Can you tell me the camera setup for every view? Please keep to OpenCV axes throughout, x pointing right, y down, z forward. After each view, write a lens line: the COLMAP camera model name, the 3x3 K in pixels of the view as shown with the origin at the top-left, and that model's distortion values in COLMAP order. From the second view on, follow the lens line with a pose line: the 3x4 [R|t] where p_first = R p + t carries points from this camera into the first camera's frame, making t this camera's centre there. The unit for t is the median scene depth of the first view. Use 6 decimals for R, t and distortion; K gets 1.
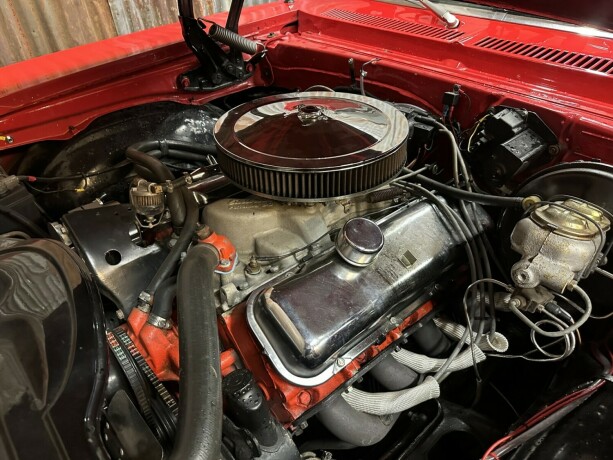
lens RADIAL K [[435.4, 0, 306.4], [0, 435.4, 229.2], [0, 0, 1]] dist [-0.001744, -0.005127]
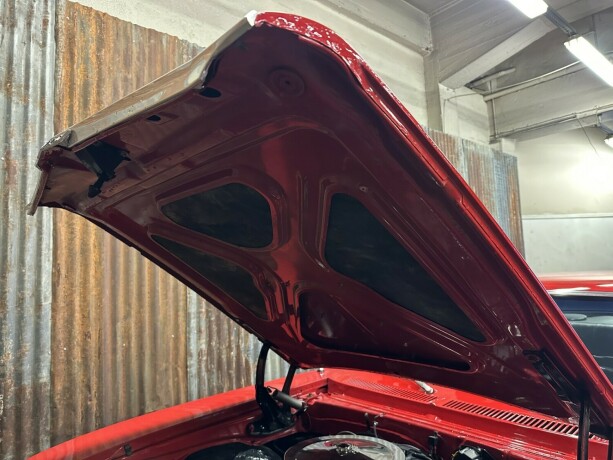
lens RADIAL K [[429.9, 0, 308.0], [0, 429.9, 229.3], [0, 0, 1]] dist [0.000786, -0.004144]
pose [[0.999479, -0.005910, -0.031718, -0.050011], [-0.017733, 0.720657, -0.693065, 0.190754], [0.026954, 0.693267, 0.720177, -0.535652]]
